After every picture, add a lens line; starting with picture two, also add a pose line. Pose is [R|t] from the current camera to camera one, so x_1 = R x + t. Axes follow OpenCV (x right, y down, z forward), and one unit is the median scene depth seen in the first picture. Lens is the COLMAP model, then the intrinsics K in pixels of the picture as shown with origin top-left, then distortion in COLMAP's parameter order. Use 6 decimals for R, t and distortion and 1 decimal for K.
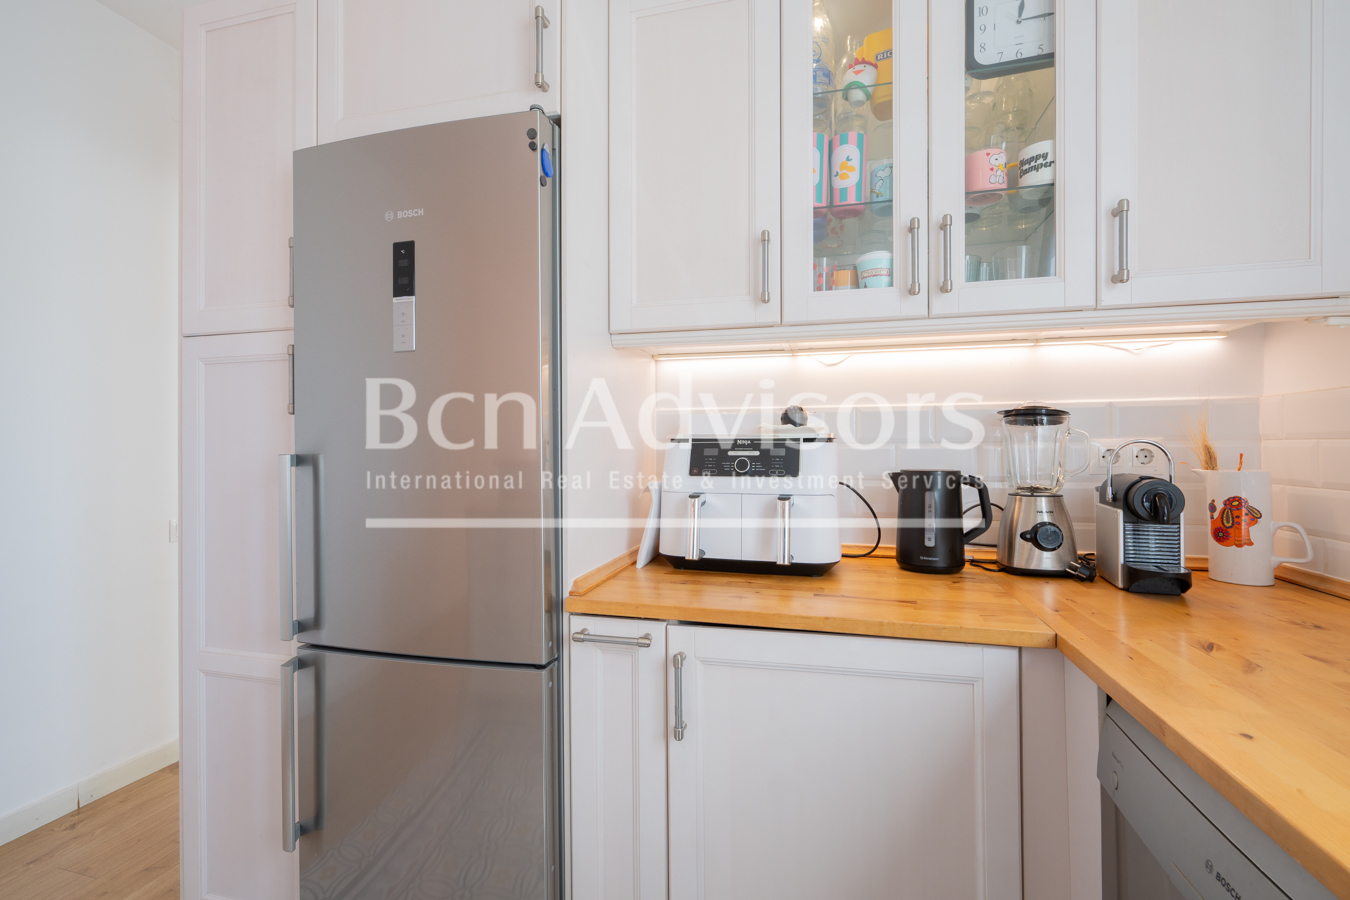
lens RADIAL K [[601.5, 0, 680.1], [0, 601.5, 444.3], [0, 0, 1]] dist [0.000859, -0.000013]
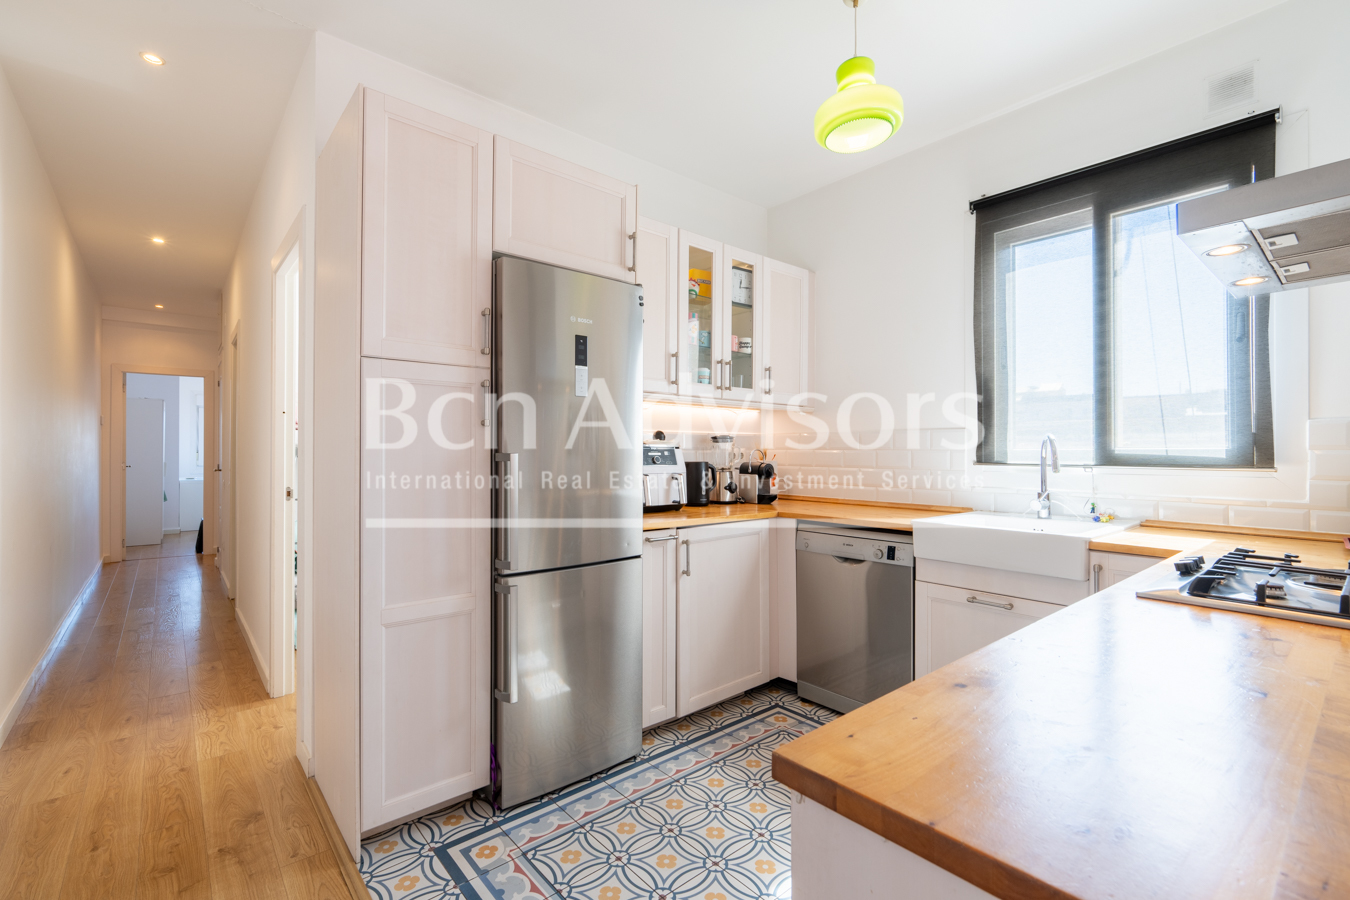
lens RADIAL K [[593.0, 0, 672.4], [0, 593.0, 448.8], [0, 0, 1]] dist [-0.000558, 0.000464]
pose [[0.577733, 0.009855, 0.816166, -1.711636], [-0.002700, 0.999945, -0.010163, 0.020322], [-0.816221, 0.003668, 0.577728, -0.244620]]
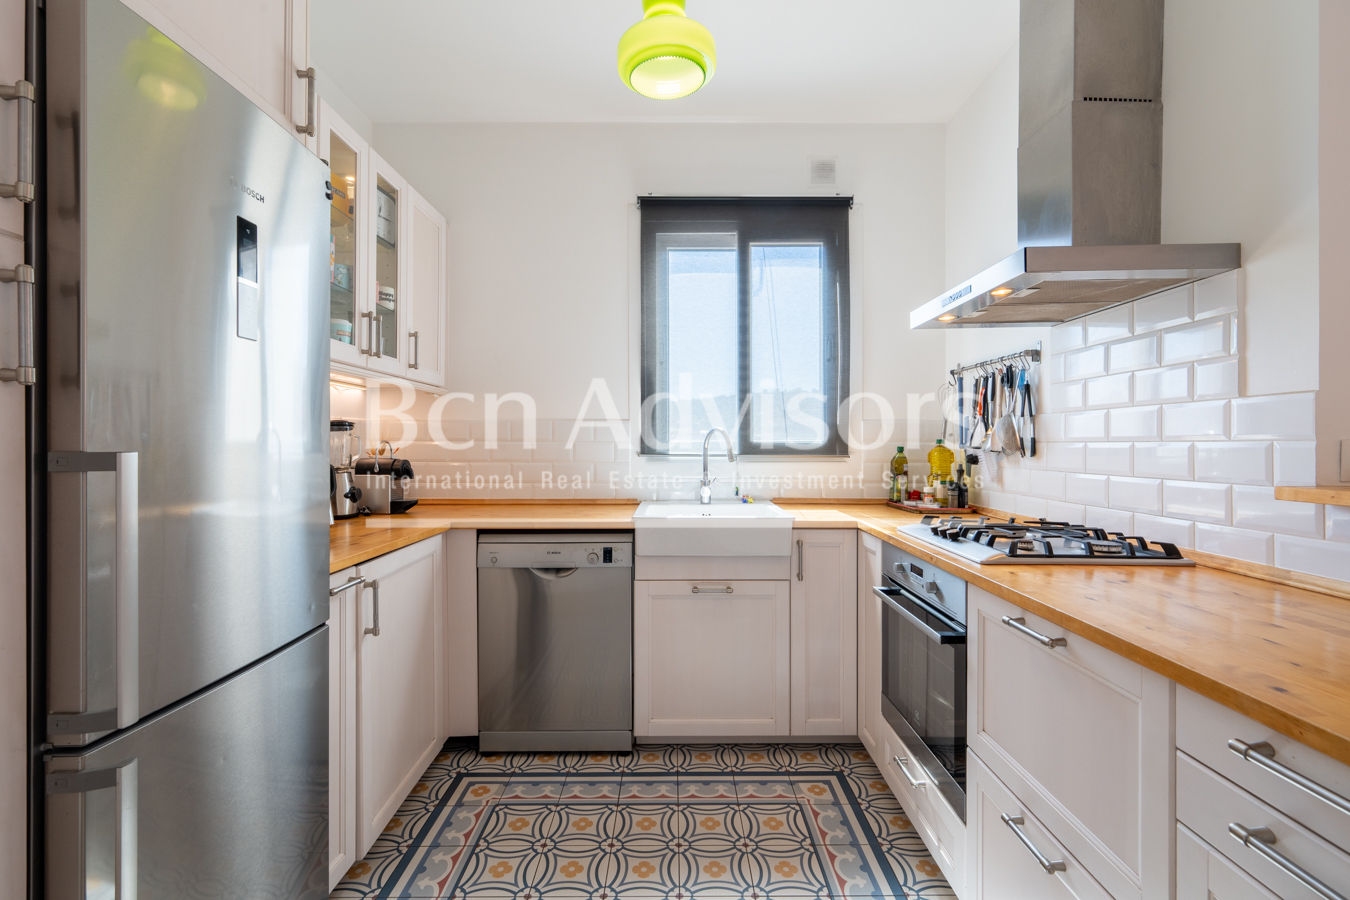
lens RADIAL K [[598.9, 0, 675.0], [0, 598.9, 440.7], [0, 0, 1]] dist [0.000748, 0.000395]
pose [[-0.241649, 0.007964, 0.970331, -1.481405], [0.003238, 0.999967, -0.007401, 0.013016], [-0.970358, 0.001354, -0.241666, 0.563214]]
